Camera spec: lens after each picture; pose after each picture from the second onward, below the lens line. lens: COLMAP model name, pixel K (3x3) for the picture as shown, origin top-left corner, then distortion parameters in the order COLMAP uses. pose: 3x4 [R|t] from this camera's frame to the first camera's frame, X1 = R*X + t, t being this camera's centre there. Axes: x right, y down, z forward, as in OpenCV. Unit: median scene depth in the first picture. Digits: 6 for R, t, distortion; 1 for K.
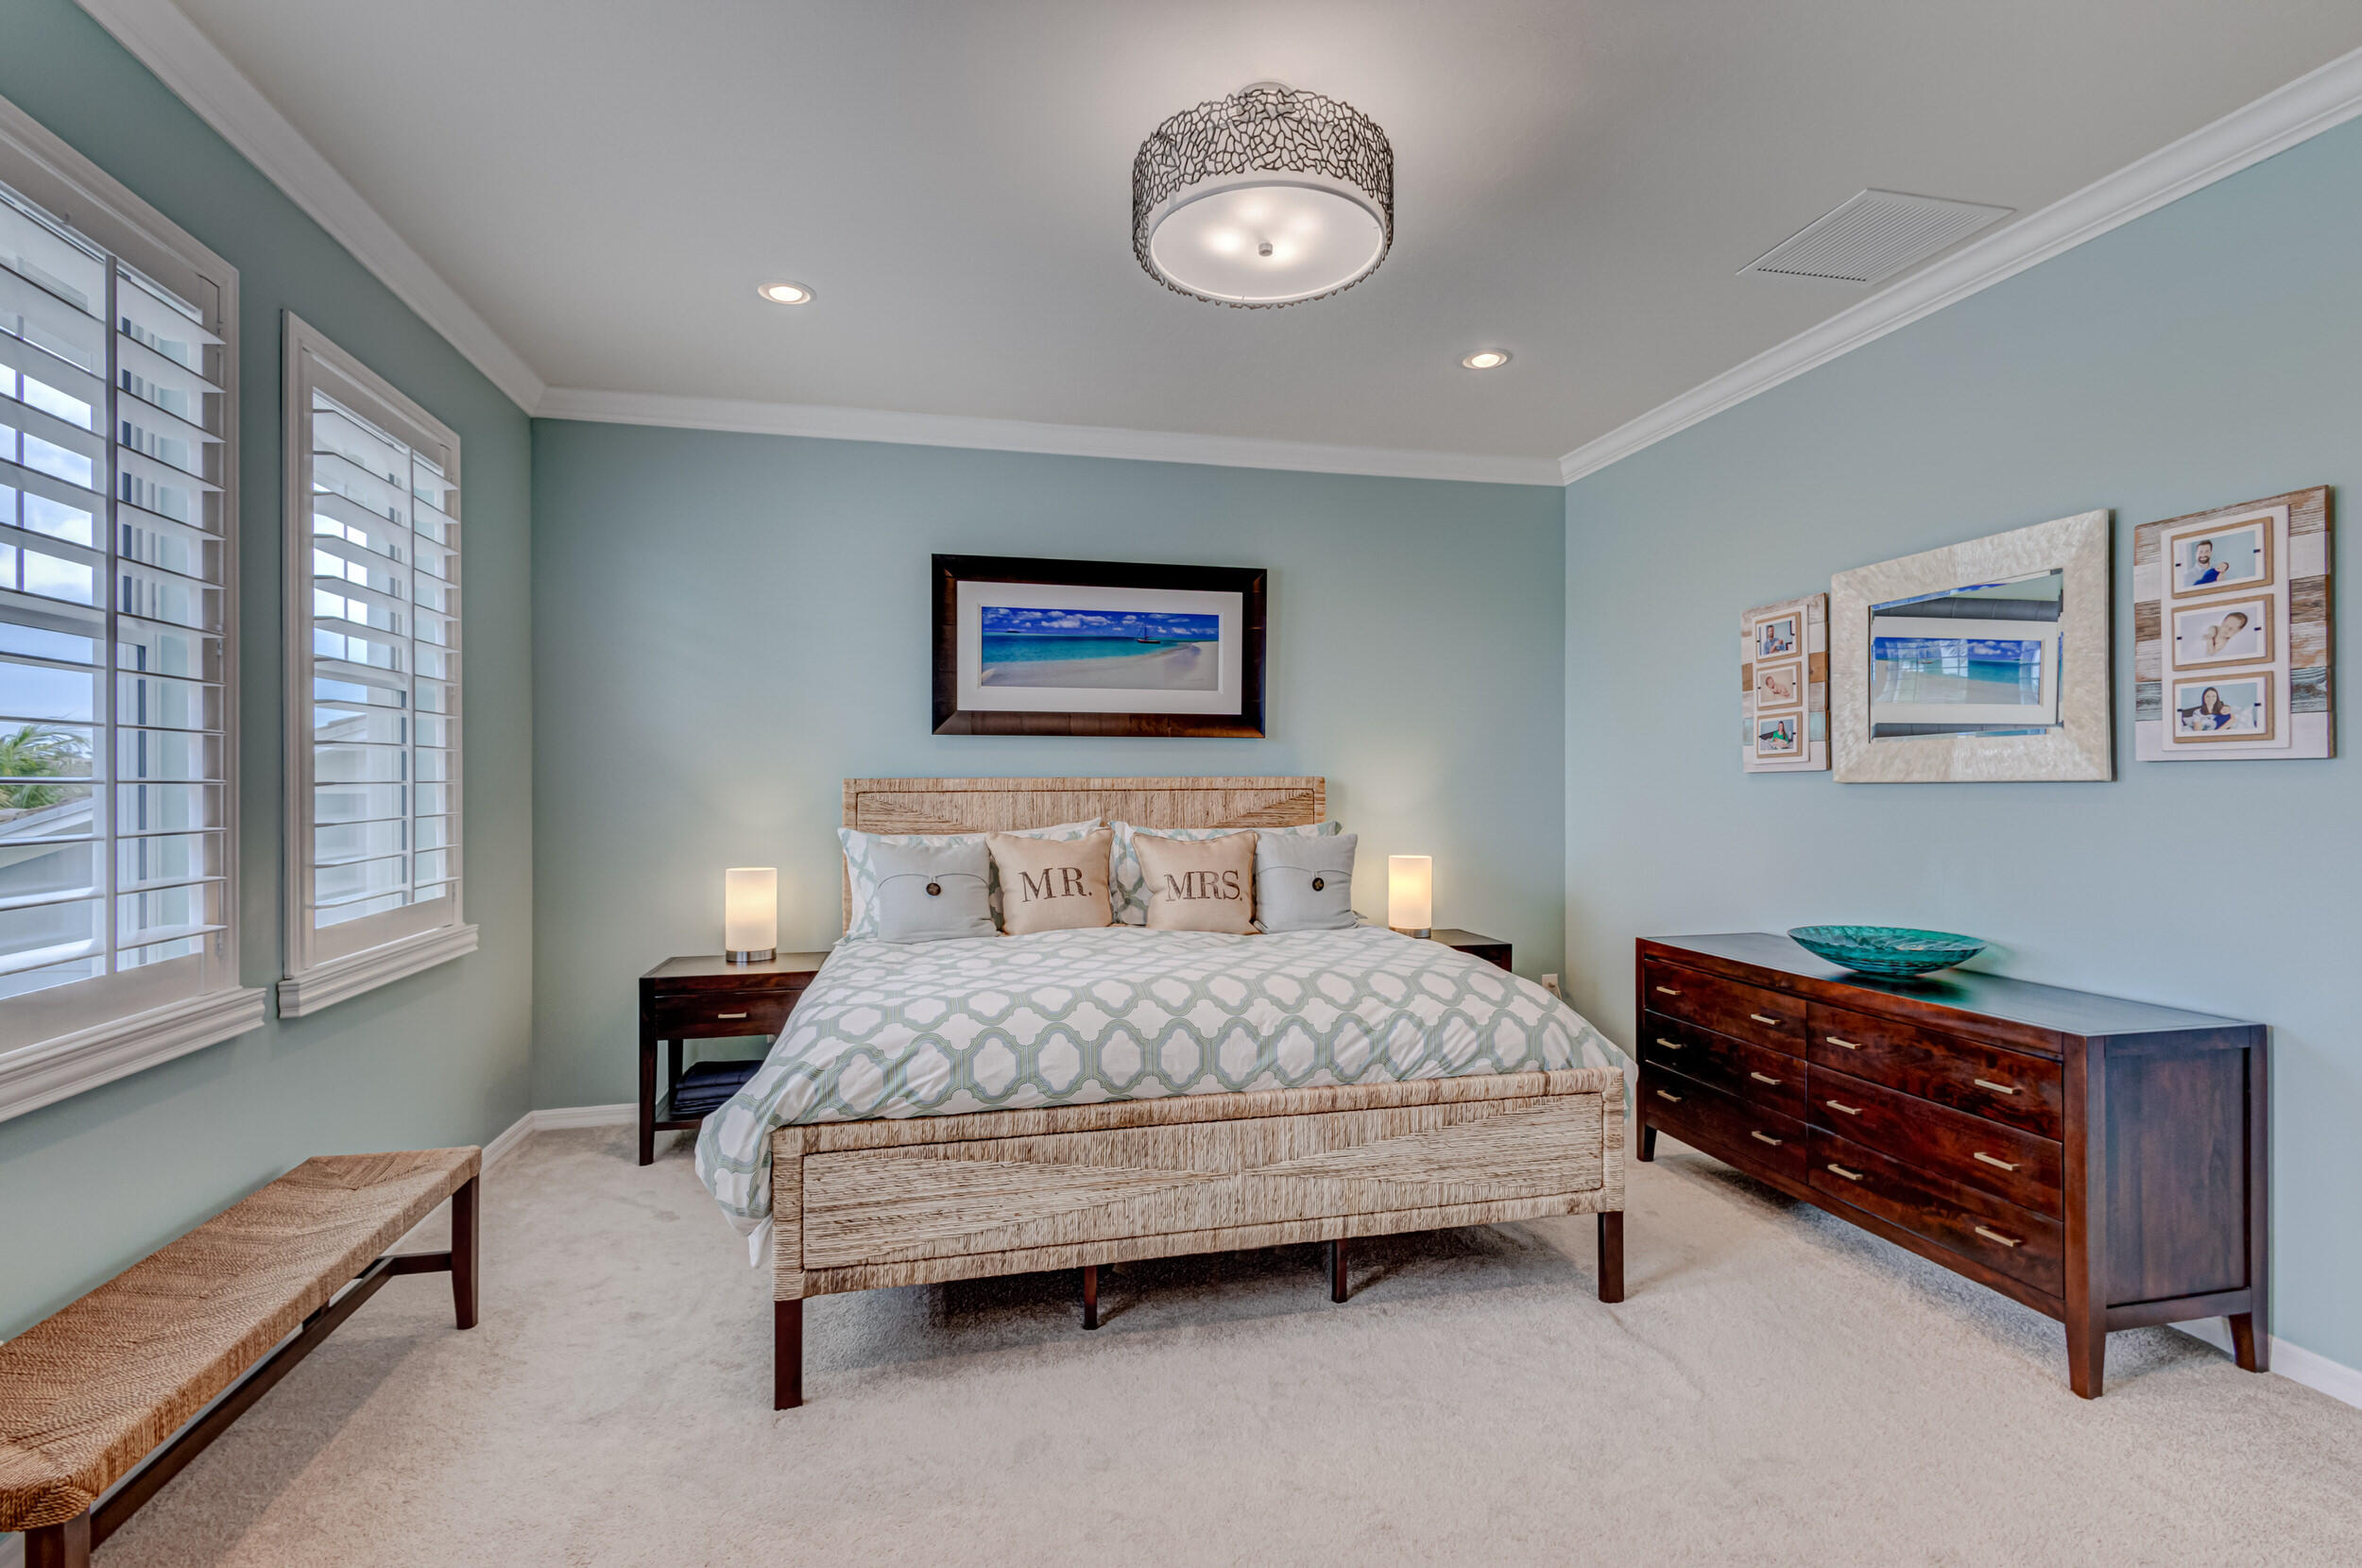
lens RADIAL K [[1108.0, 0, 1179.5], [0, 1108.0, 778.0], [0, 0, 1]] dist [0.014102, -0.000158]
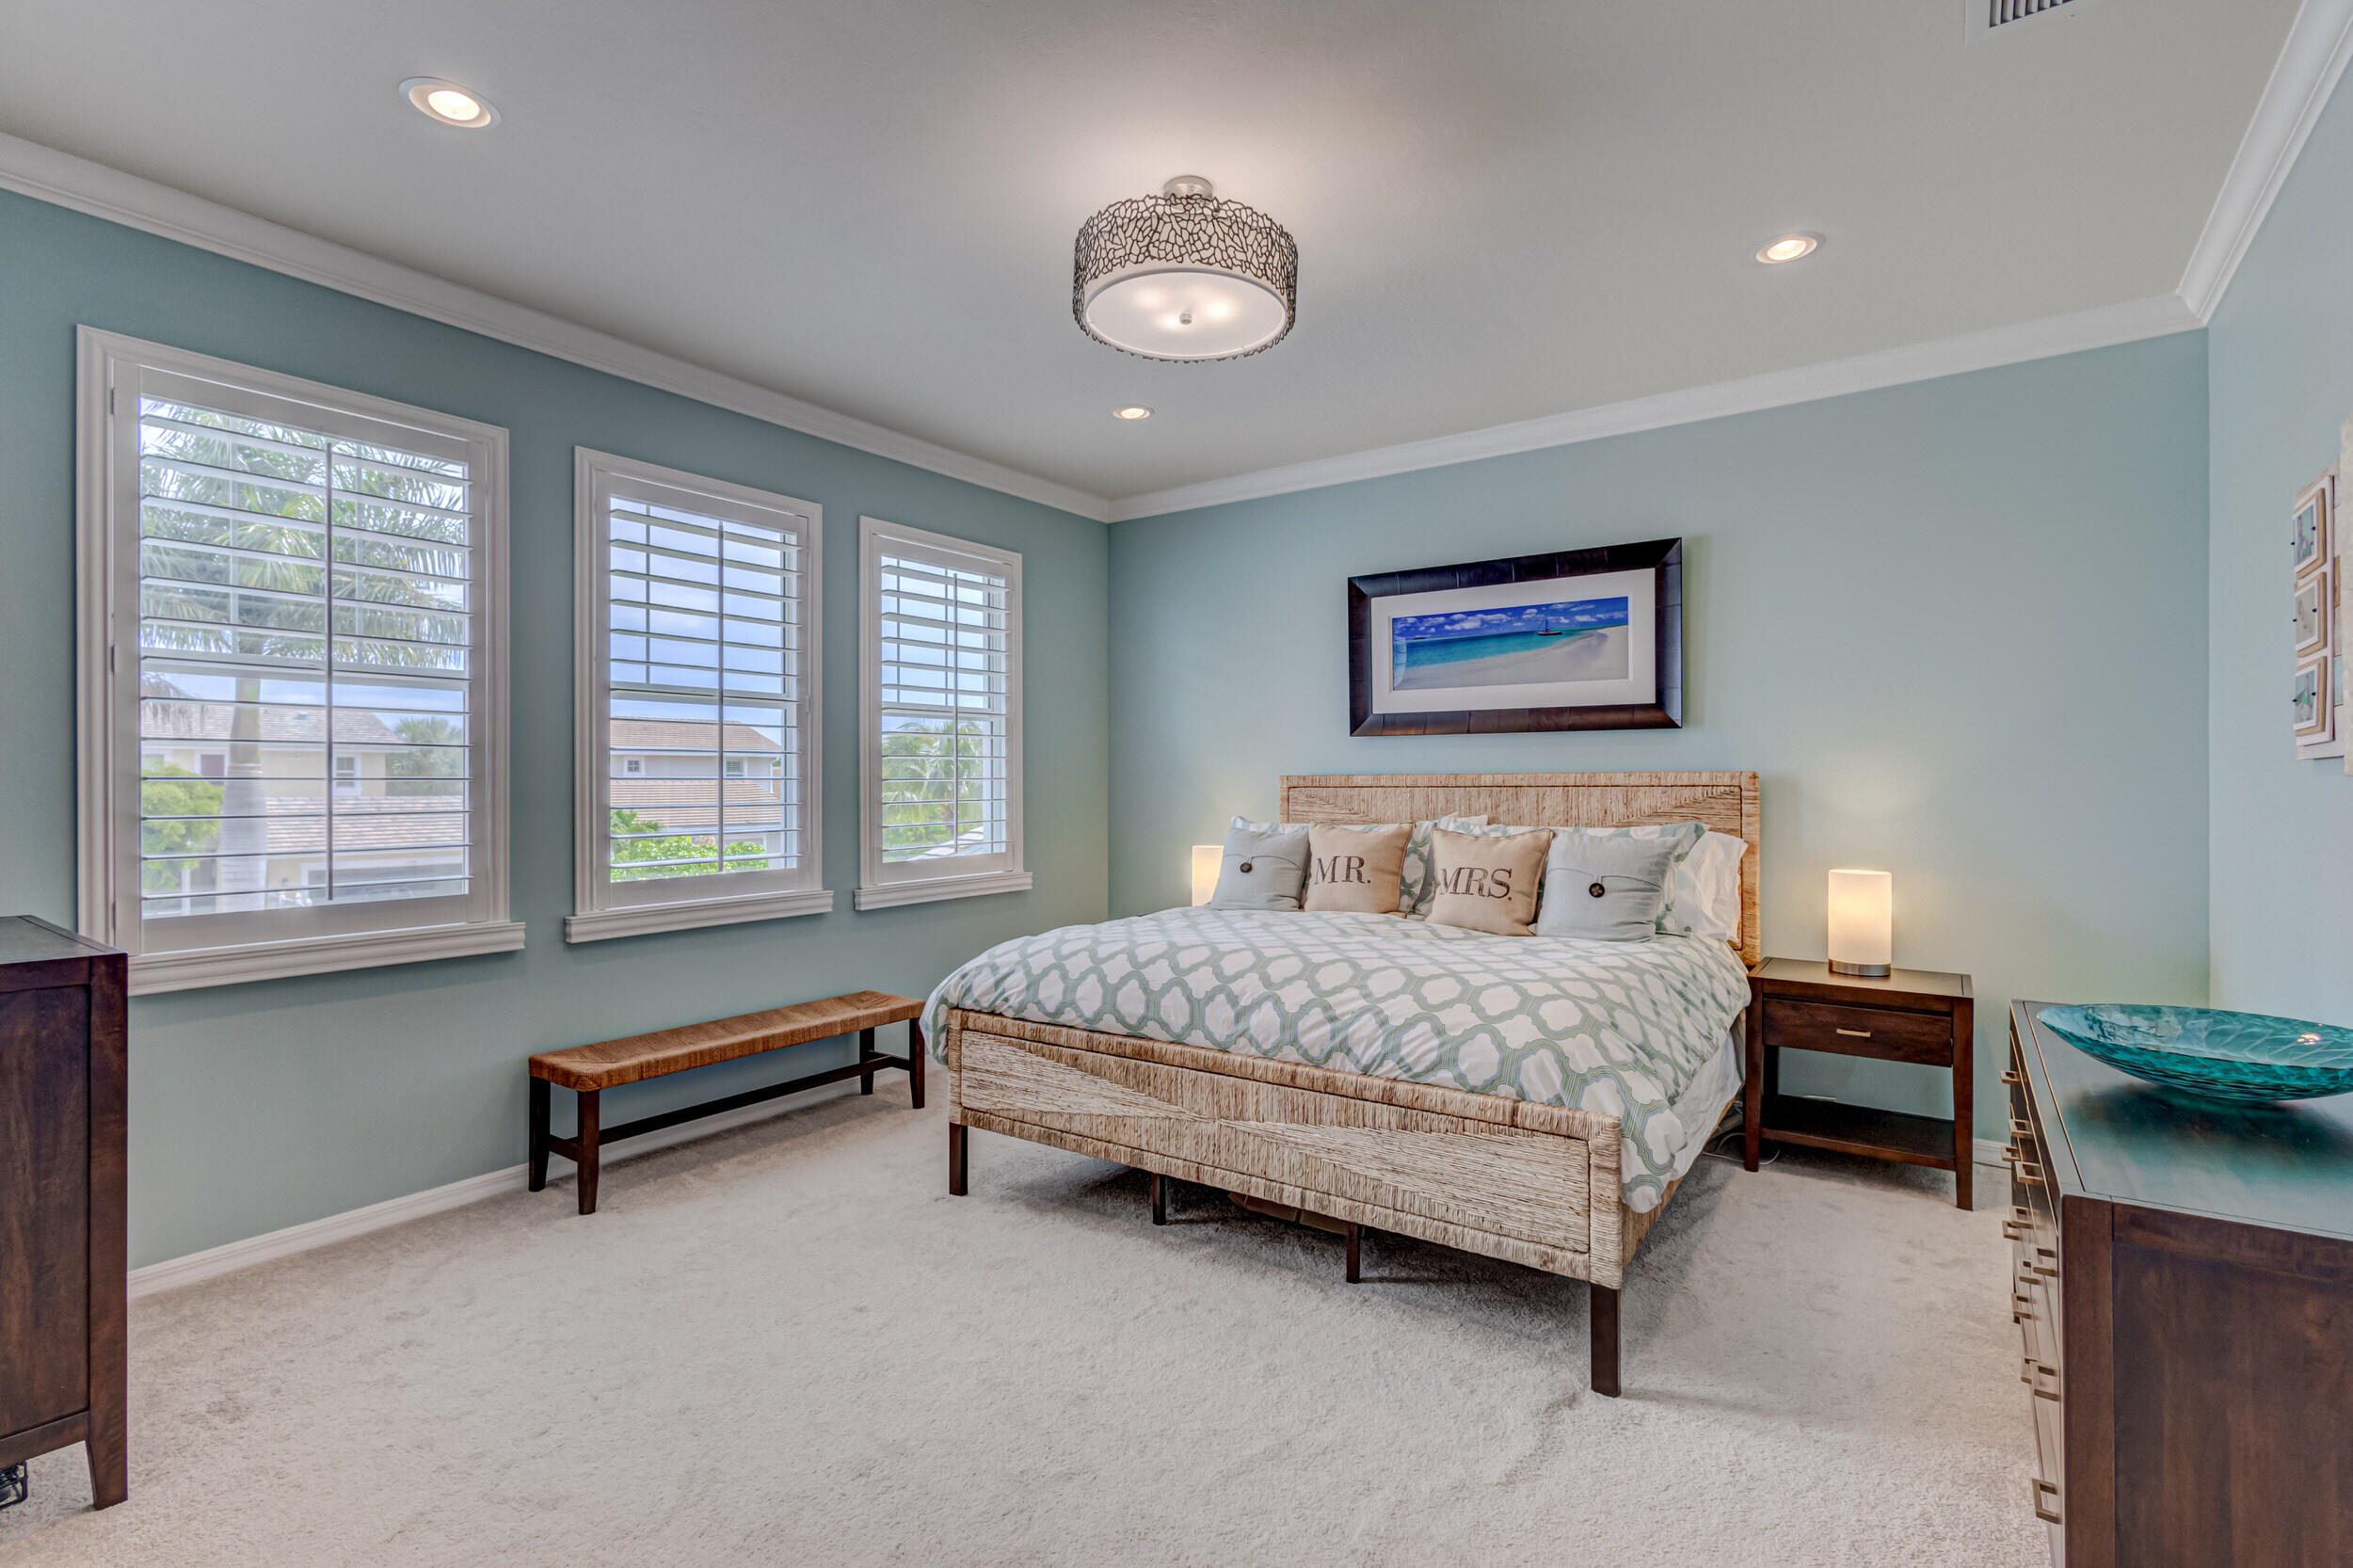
lens RADIAL K [[1086.4, 0, 1173.0], [0, 1086.4, 771.9], [0, 0, 1]] dist [0.012651, -0.000242]
pose [[0.664234, -0.005693, -0.747503, 0.818181], [0.004023, 0.999984, -0.004041, 0.001216], [0.747514, -0.000323, 0.664246, 0.211221]]
